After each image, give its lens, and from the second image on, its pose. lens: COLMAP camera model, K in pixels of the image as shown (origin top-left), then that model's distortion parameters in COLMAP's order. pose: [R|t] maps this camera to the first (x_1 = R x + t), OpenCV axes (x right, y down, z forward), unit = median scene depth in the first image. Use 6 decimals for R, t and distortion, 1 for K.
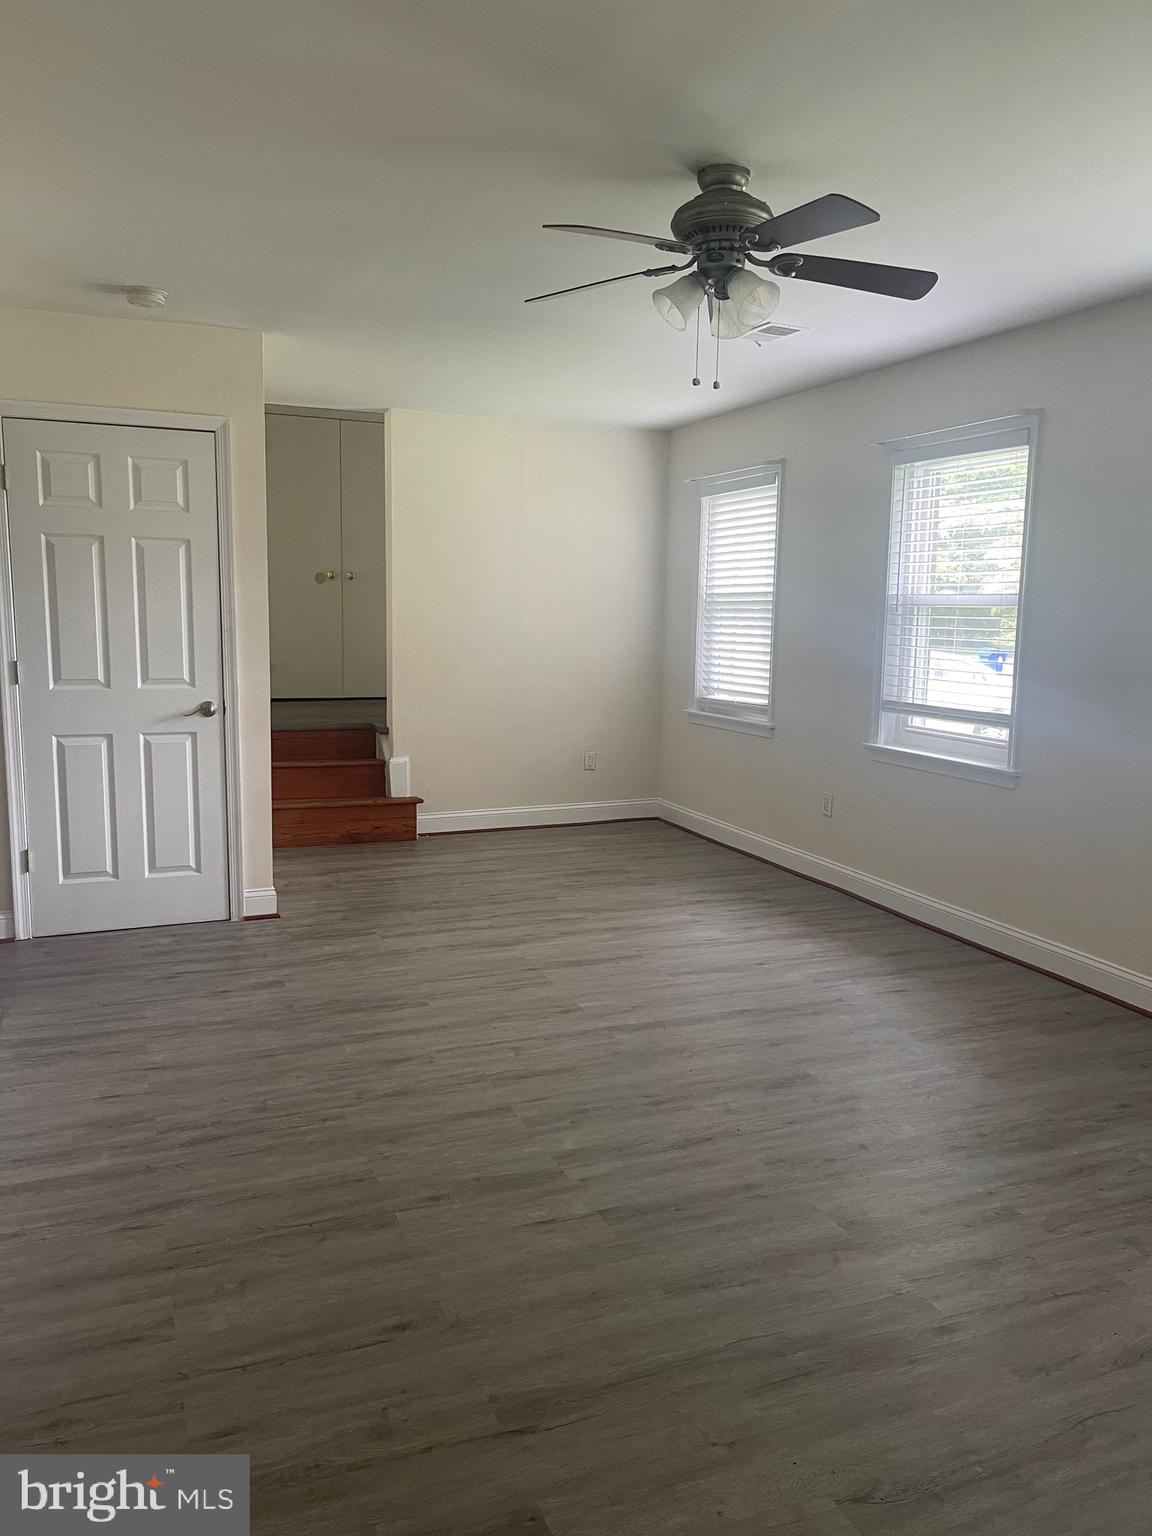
lens RADIAL K [[1161.8, 0, 576.1], [0, 1161.8, 770.2], [0, 0, 1]] dist [0.057925, -0.085845]
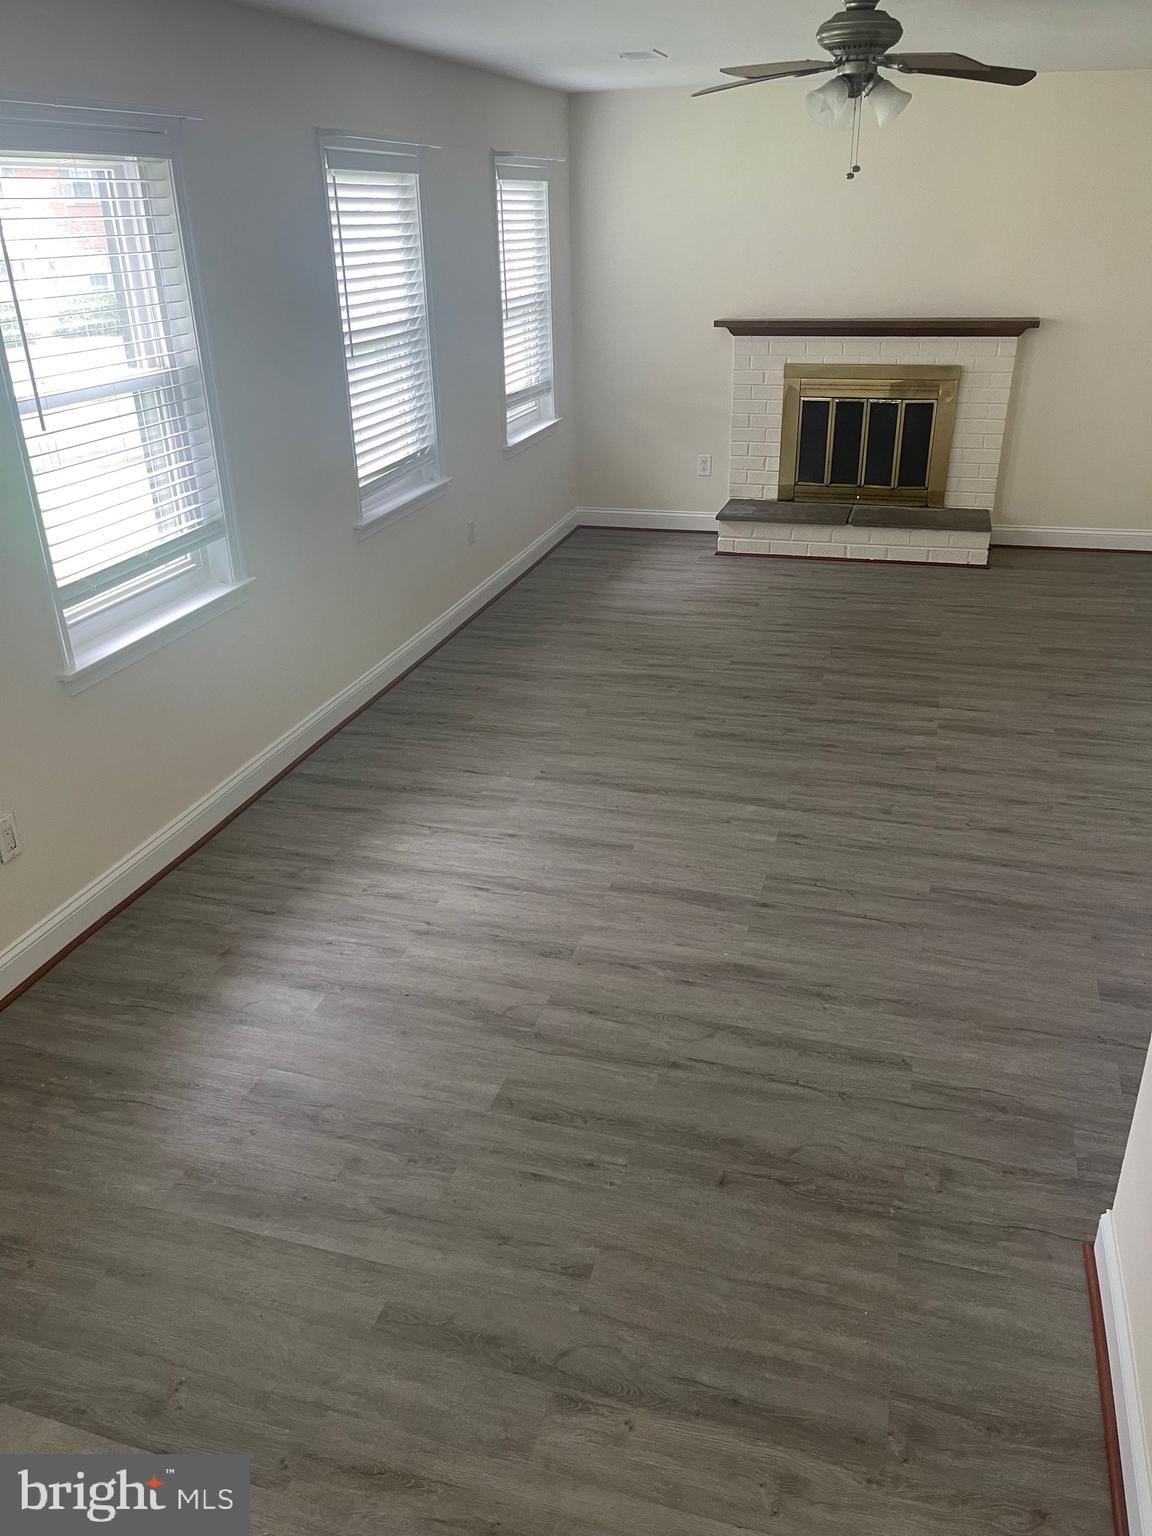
lens RADIAL K [[1161.8, 0, 573.4], [0, 1161.8, 766.4], [0, 0, 1]] dist [0.057925, -0.085845]
pose [[-0.779595, -0.266330, 0.566834, -0.403485], [0.094527, 0.844667, 0.526879, -0.374428], [-0.619109, 0.464333, -0.633323, 1.737604]]
